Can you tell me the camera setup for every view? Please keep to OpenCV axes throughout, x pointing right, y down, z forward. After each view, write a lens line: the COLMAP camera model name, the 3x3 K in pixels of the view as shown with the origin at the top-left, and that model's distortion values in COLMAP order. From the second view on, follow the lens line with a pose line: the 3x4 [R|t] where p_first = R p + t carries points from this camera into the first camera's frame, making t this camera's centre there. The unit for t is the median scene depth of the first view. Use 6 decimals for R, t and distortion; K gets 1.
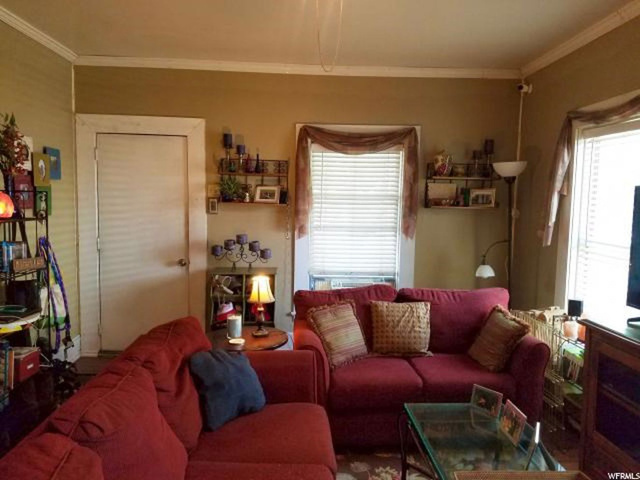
lens RADIAL K [[481.0, 0, 320.0], [0, 481.0, 240.0], [0, 0, 1]] dist [0.234527, -0.328335]
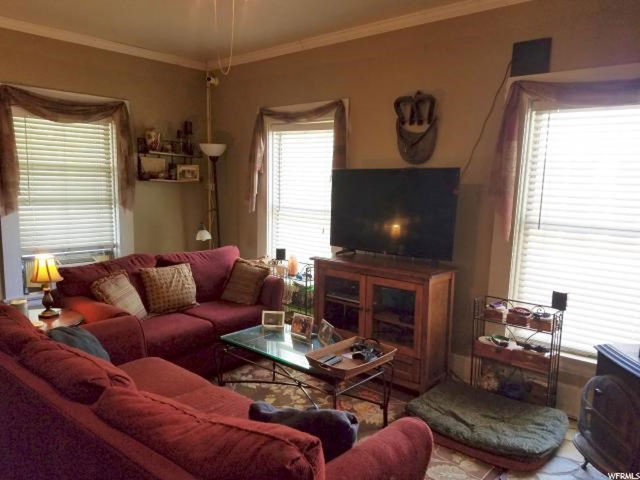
lens RADIAL K [[481.0, 0, 320.0], [0, 481.0, 240.0], [0, 0, 1]] dist [0.234527, -0.328335]
pose [[0.718944, -0.083557, 0.690028, -0.268341], [0.042811, 0.996186, 0.076026, -0.002576], [-0.693749, -0.025118, 0.719779, -0.047473]]
